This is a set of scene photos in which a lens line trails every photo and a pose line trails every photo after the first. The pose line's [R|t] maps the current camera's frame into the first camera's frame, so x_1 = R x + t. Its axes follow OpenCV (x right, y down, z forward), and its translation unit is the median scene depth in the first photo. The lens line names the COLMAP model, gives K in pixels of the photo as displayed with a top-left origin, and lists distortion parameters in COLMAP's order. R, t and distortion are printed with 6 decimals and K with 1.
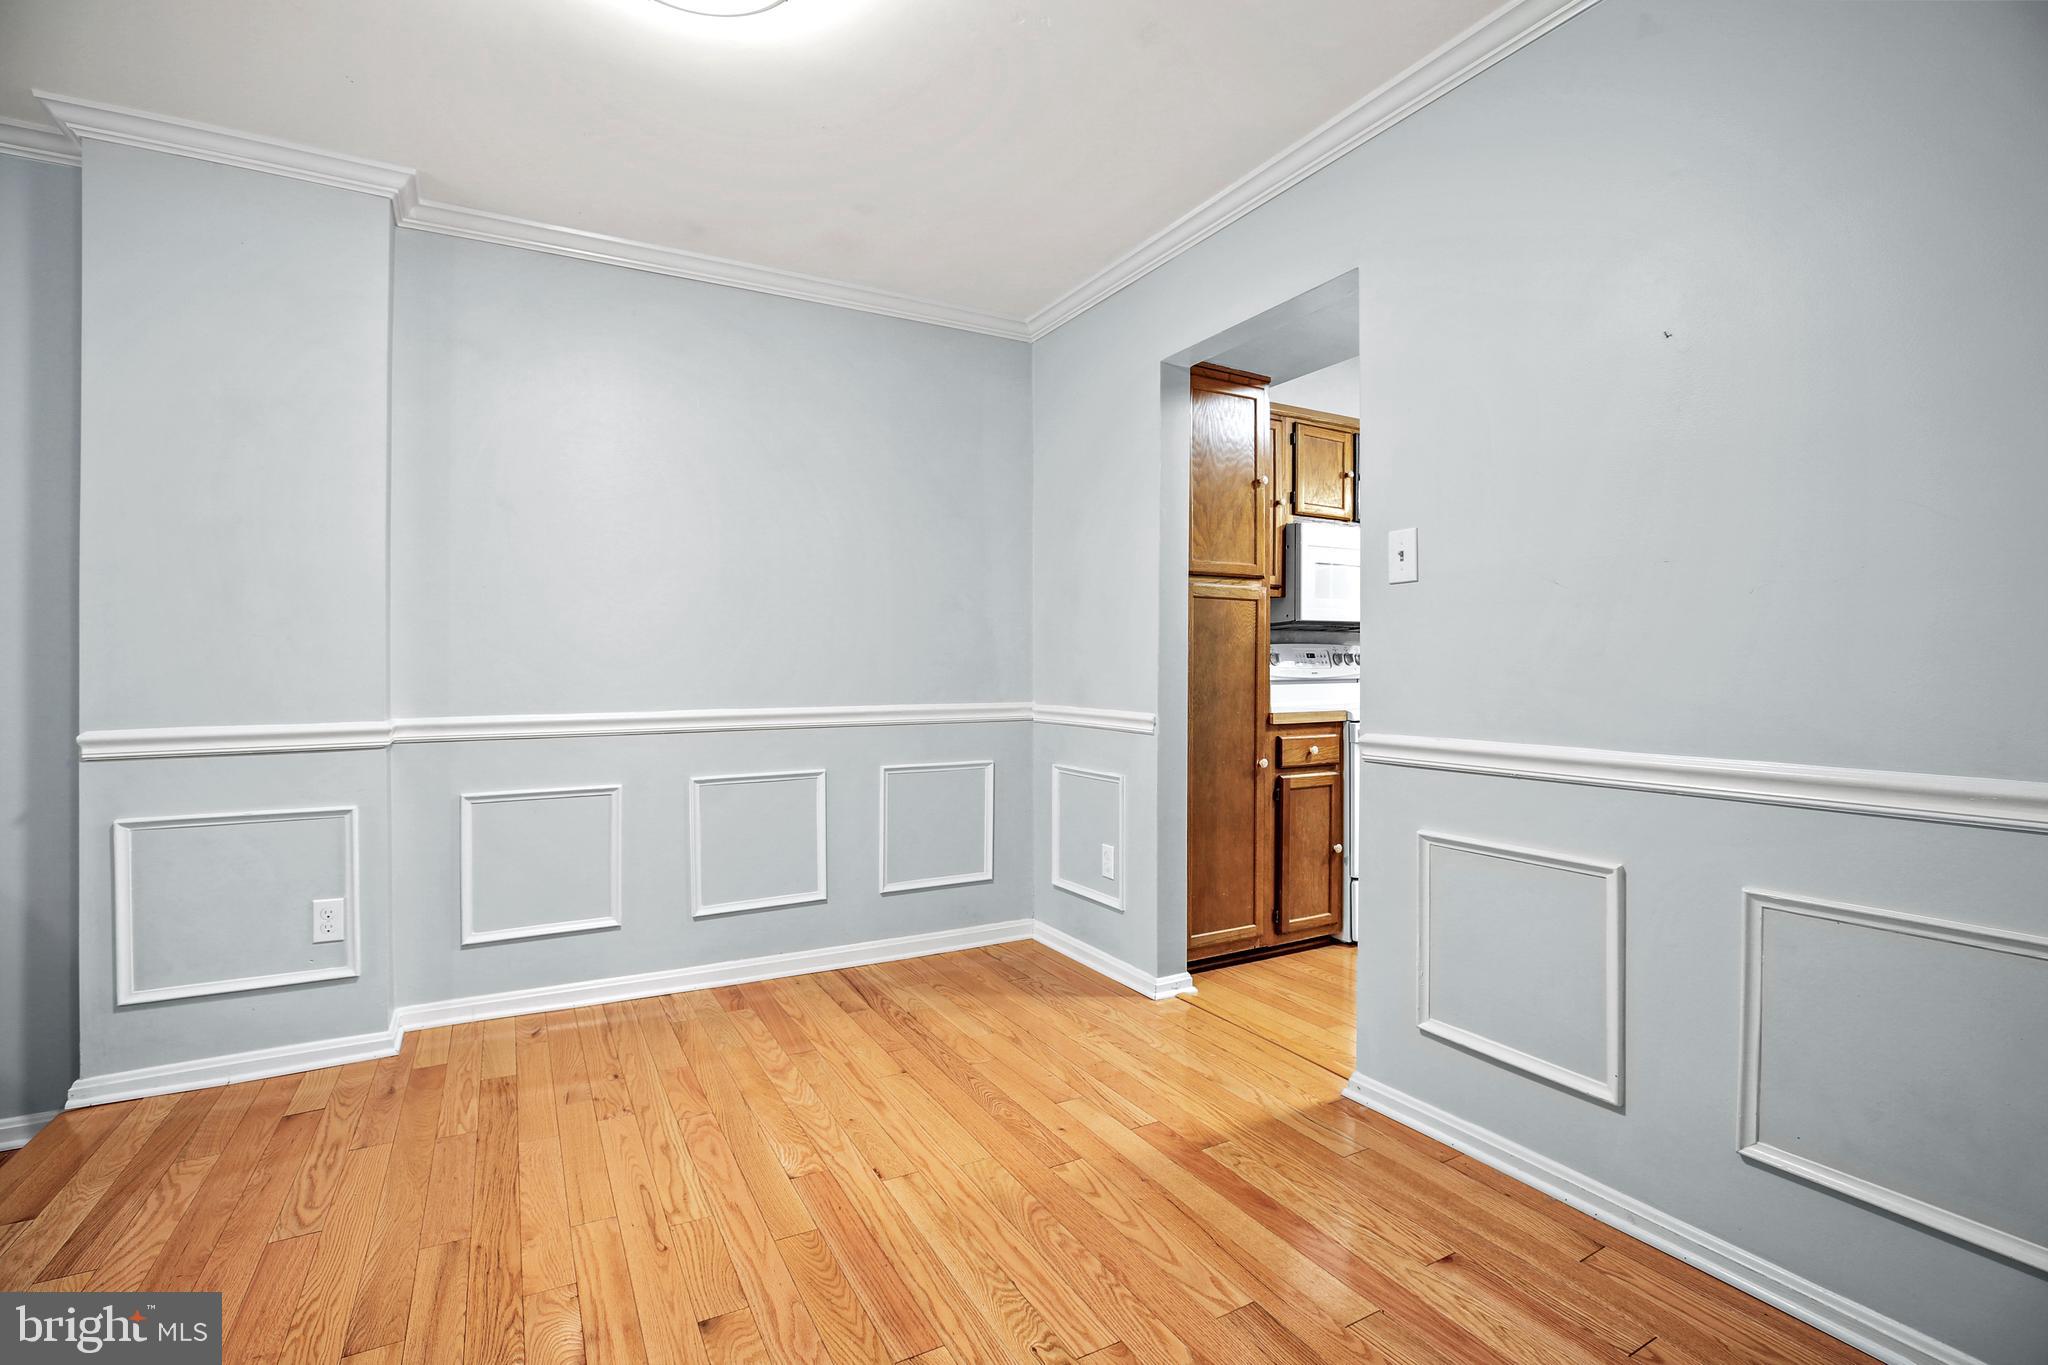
lens RADIAL K [[941.0, 0, 1031.0], [0, 941.0, 670.1], [0, 0, 1]] dist [-0.031954, 0.006594]
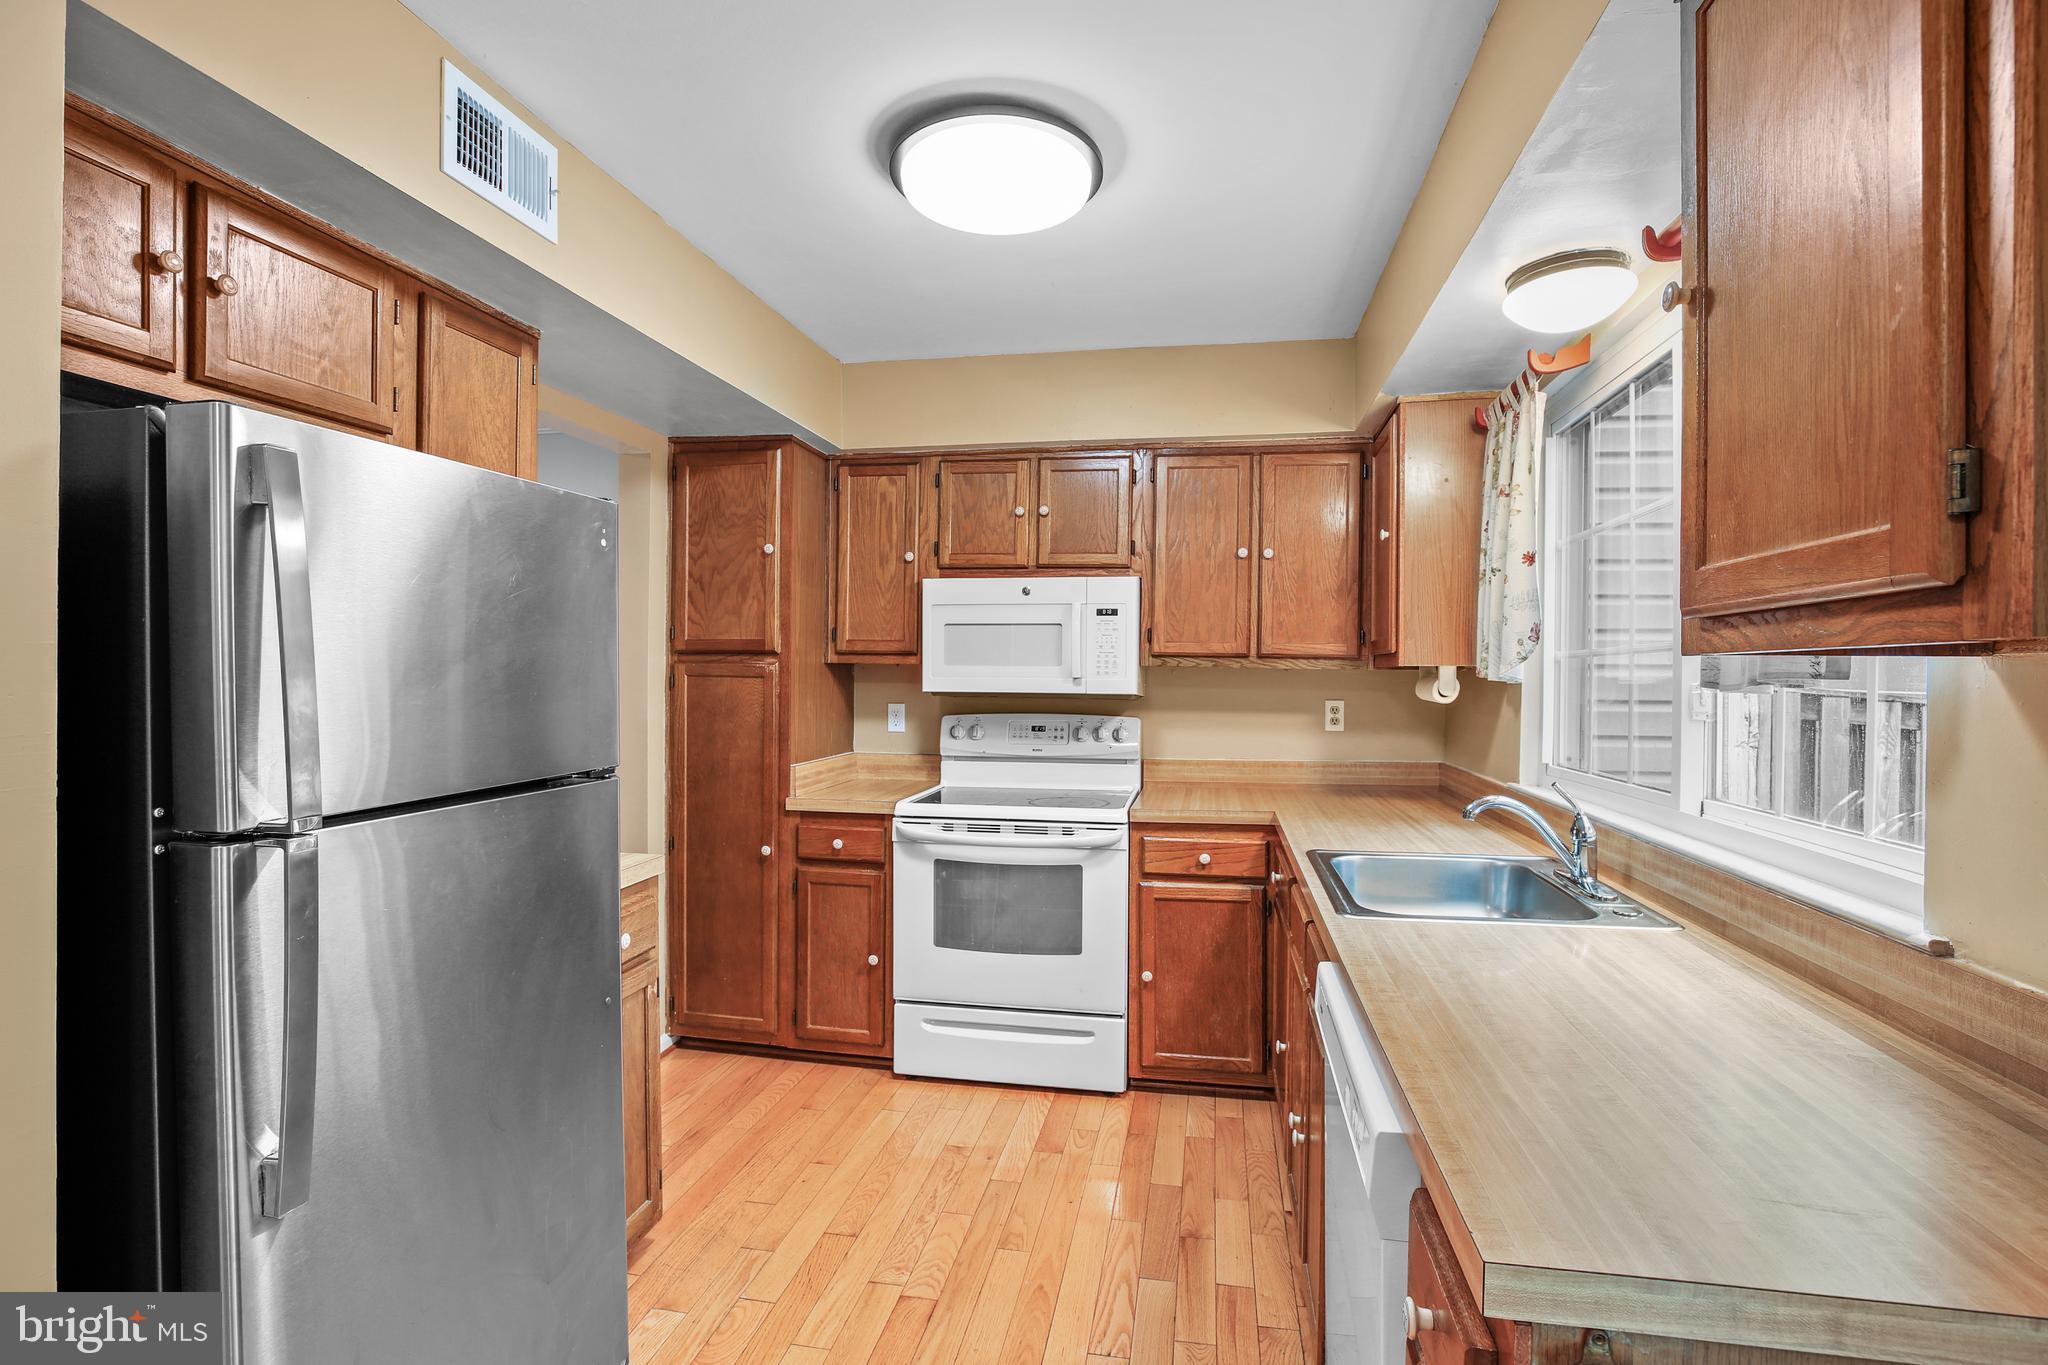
lens RADIAL K [[941.0, 0, 1026.3], [0, 941.0, 687.1], [0, 0, 1]] dist [-0.031954, 0.006594]
pose [[0.761891, 0.014935, -0.647533, 1.570742], [-0.010423, 0.999887, 0.010799, -0.114321], [0.647621, -0.001479, 0.761961, 0.679346]]
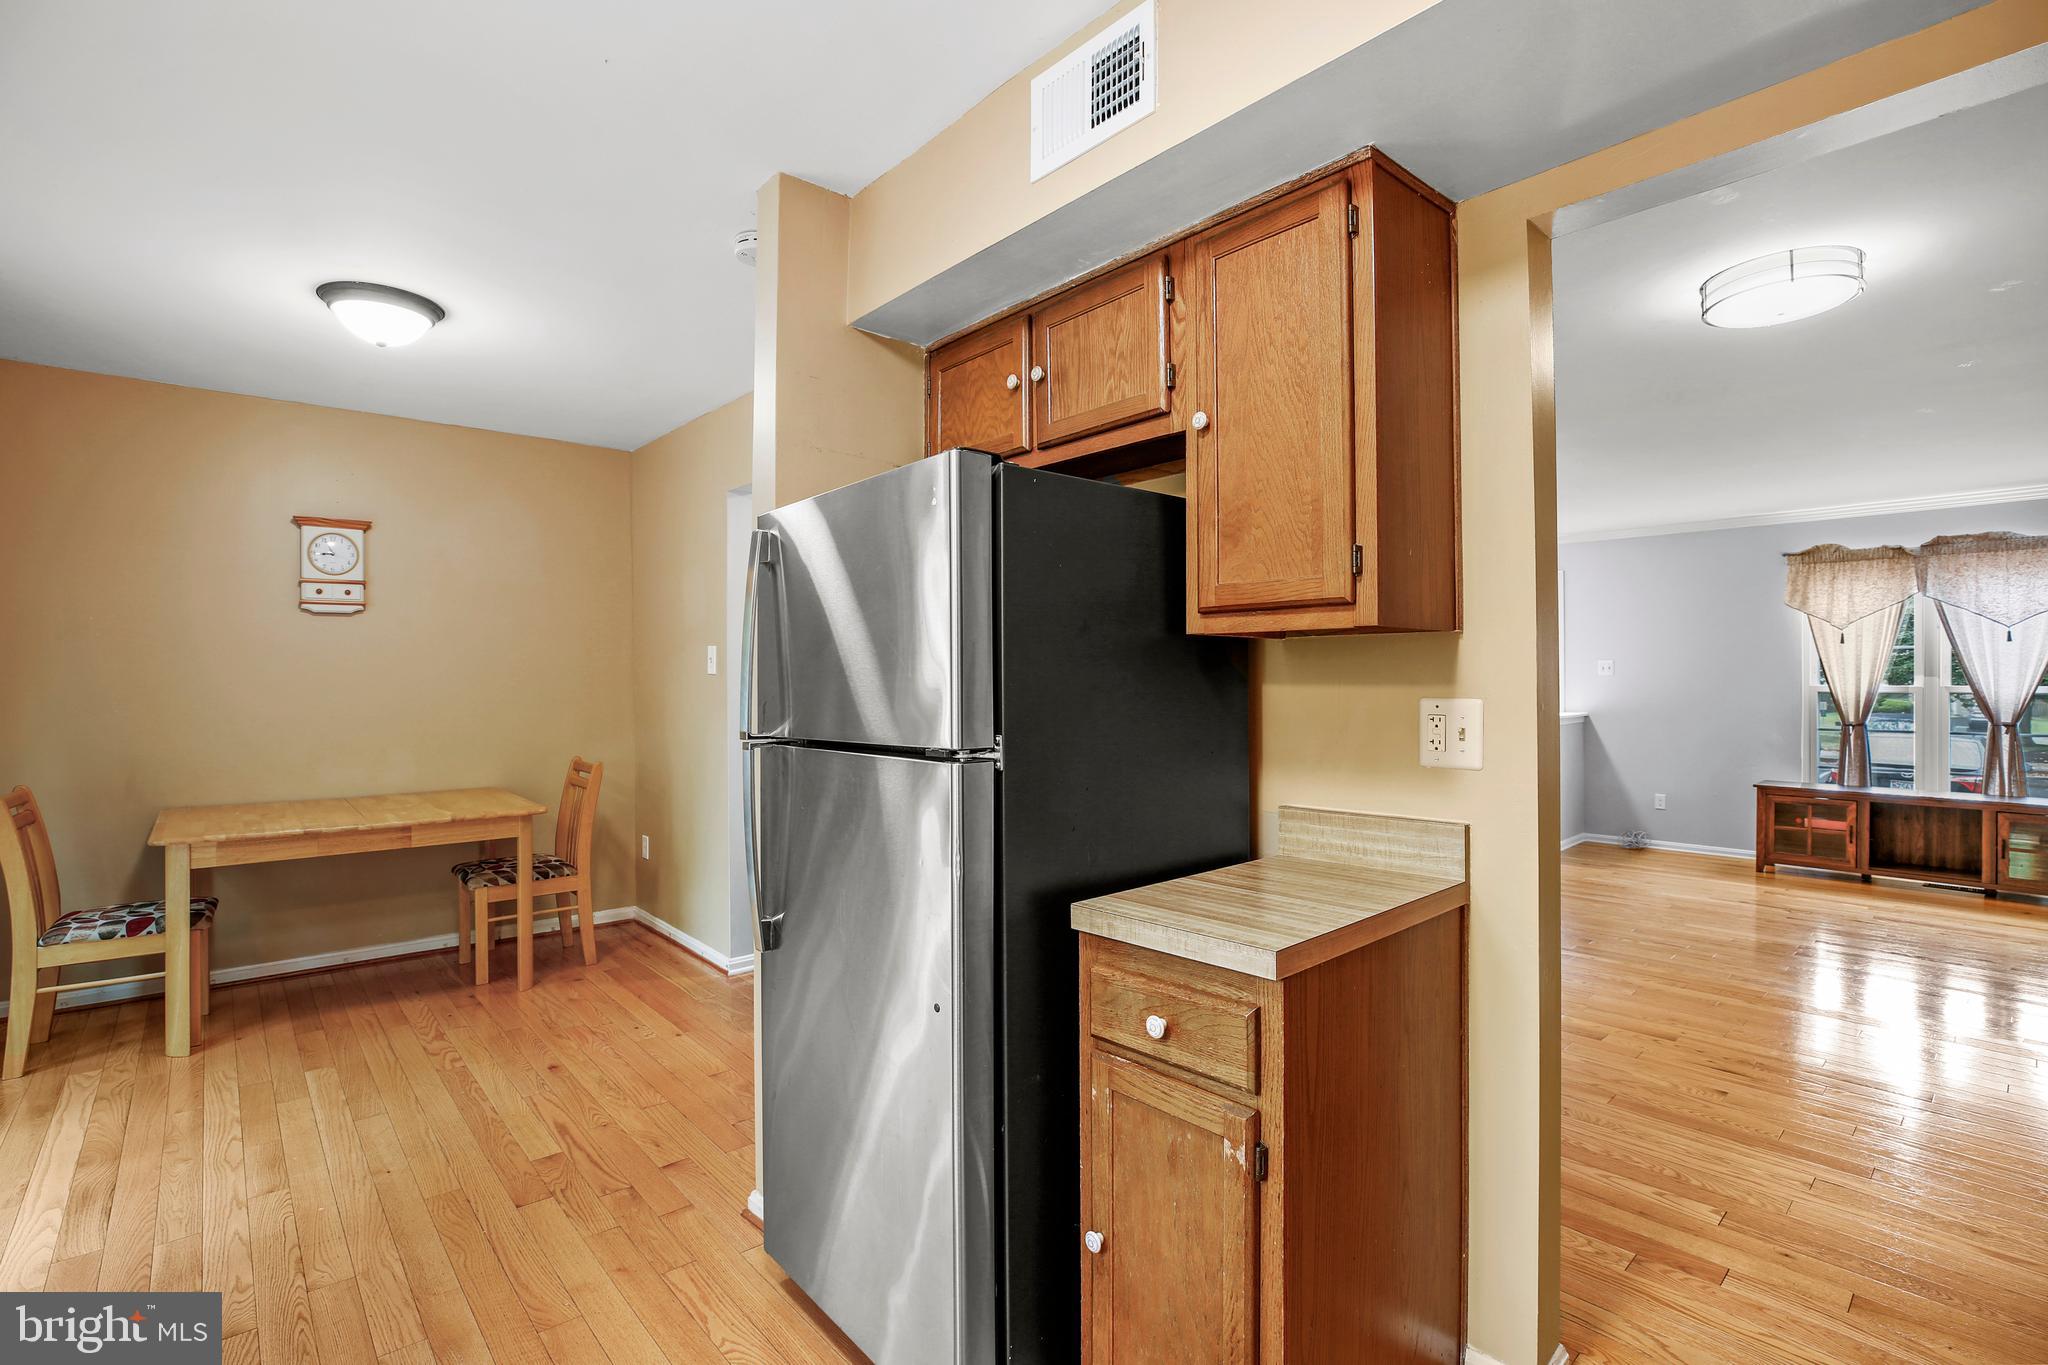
lens RADIAL K [[941.0, 0, 1030.1], [0, 941.0, 677.1], [0, 0, 1]] dist [-0.031954, 0.006594]
pose [[-0.978454, 0.009143, -0.206261, 0.914811], [0.008707, 0.999958, 0.003025, -0.104419], [0.206280, 0.001164, -0.978492, 1.674583]]
